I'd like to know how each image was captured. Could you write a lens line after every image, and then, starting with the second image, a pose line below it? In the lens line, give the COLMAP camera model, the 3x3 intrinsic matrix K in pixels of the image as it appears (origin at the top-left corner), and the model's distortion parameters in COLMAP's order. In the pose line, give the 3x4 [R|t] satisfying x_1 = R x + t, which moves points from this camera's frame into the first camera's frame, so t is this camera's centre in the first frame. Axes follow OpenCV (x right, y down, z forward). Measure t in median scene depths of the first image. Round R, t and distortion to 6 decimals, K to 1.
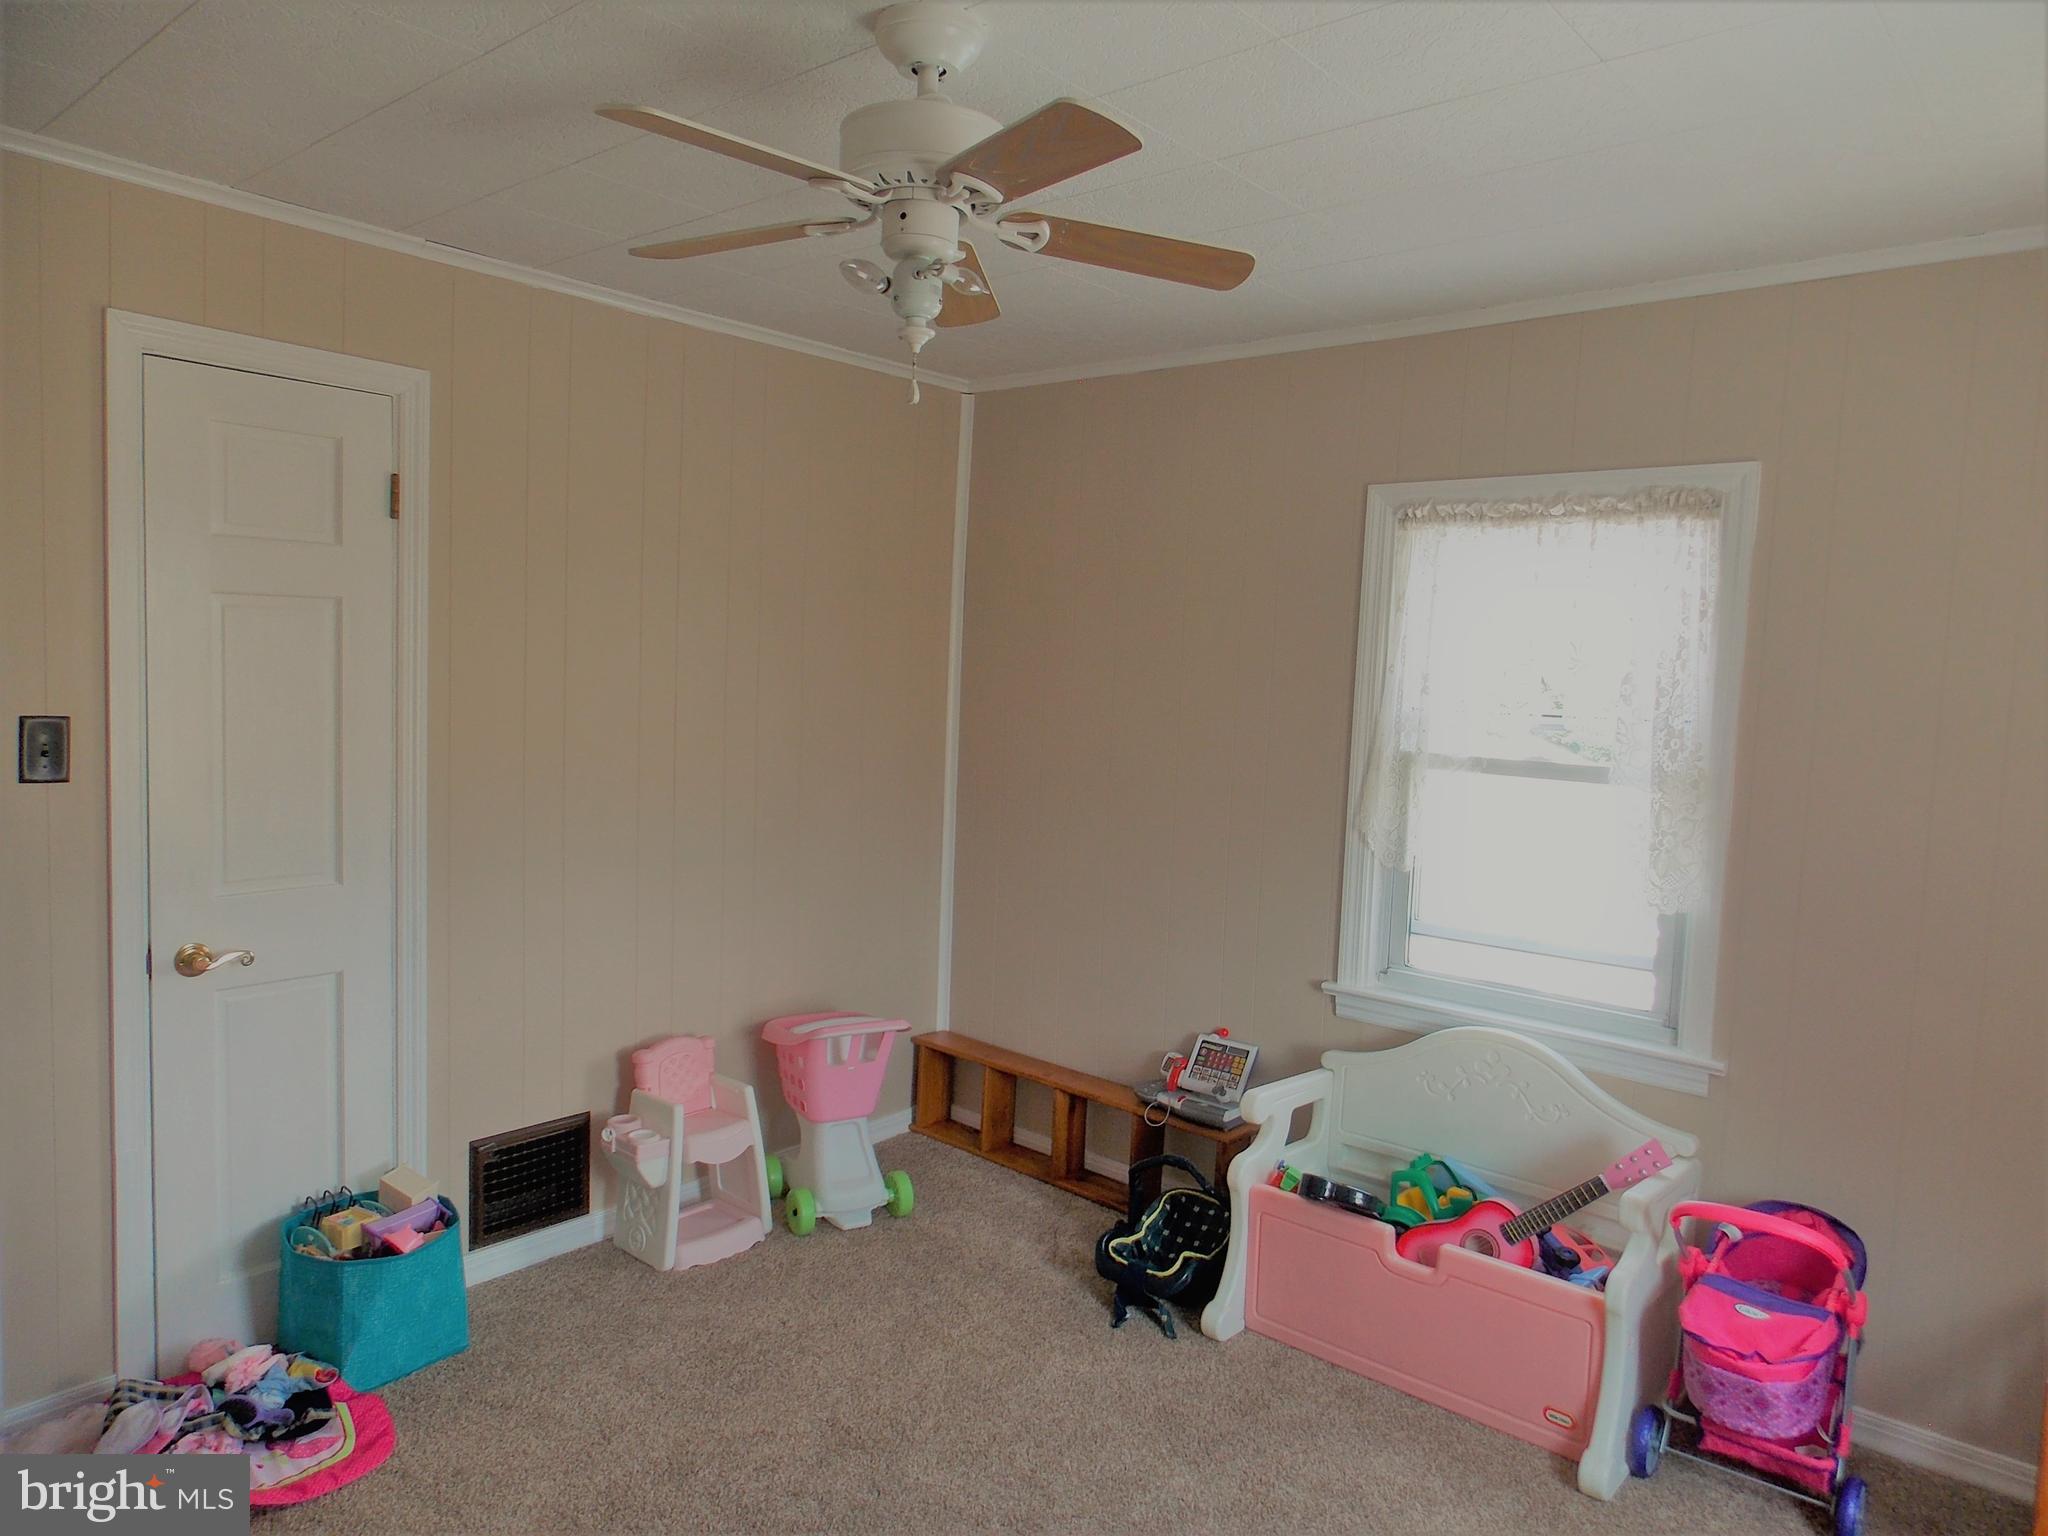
lens RADIAL K [[1349.0, 0, 1015.4], [0, 1349.0, 771.2], [0, 0, 1]] dist [-0.007996, 0.005532]
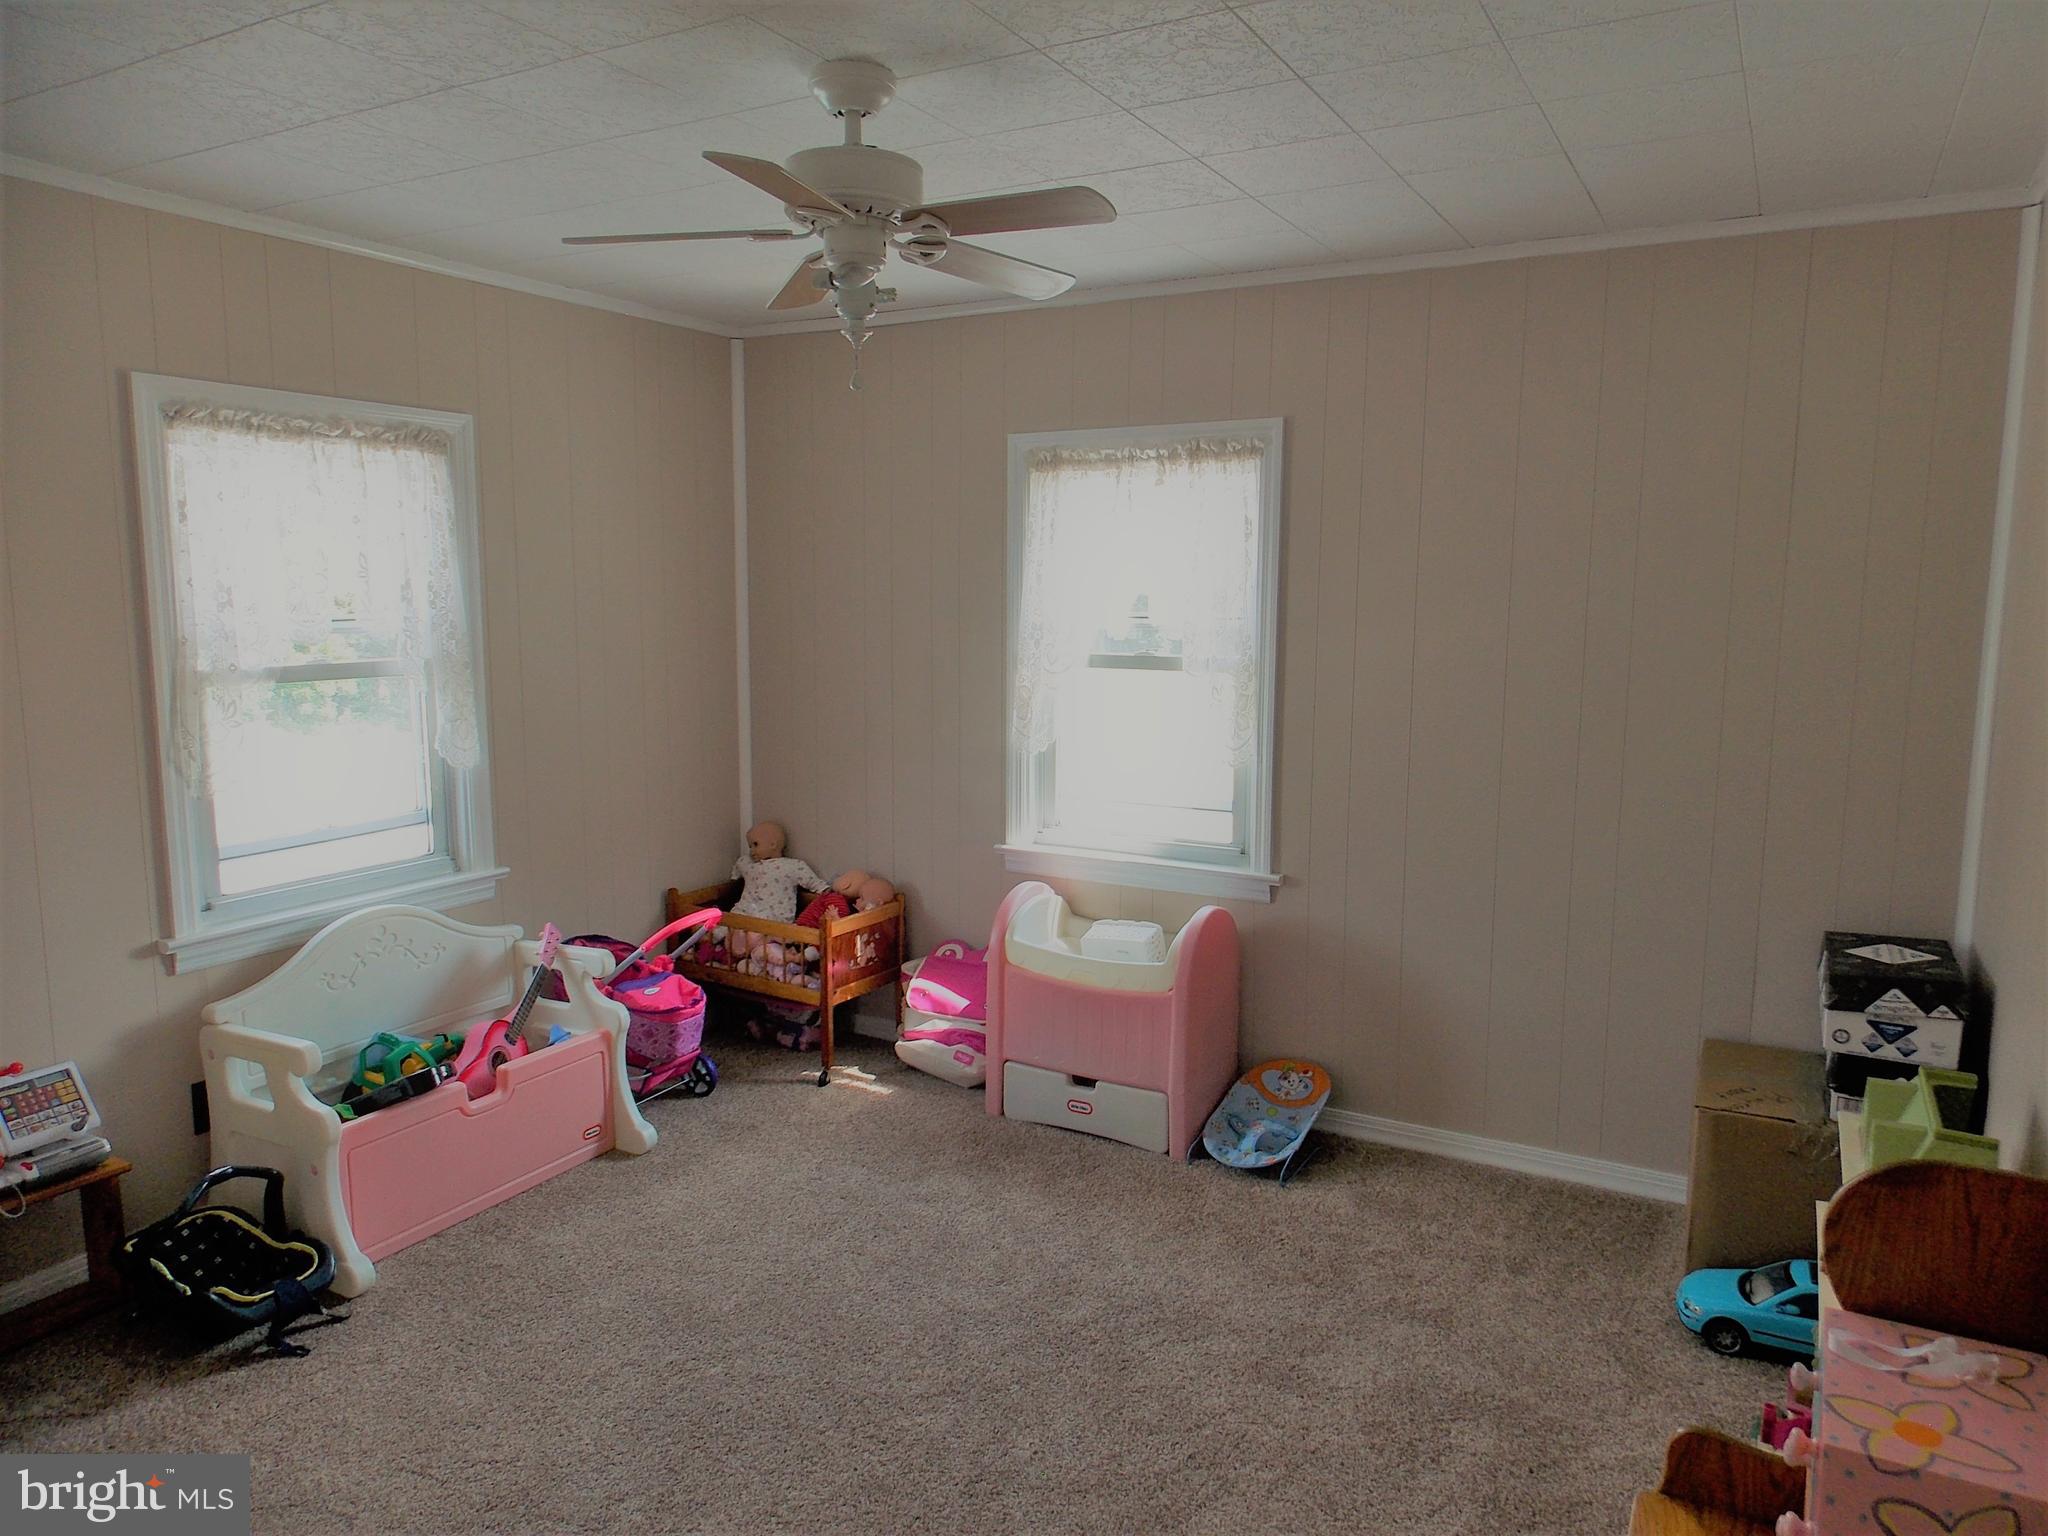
lens RADIAL K [[1349.0, 0, 1017.9], [0, 1349.0, 759.4], [0, 0, 1]] dist [-0.007996, 0.005532]
pose [[-0.196369, -0.158252, 0.967675, -0.795087], [0.079218, 0.981103, 0.176524, -0.079892], [-0.977325, 0.111322, -0.180121, 0.672964]]
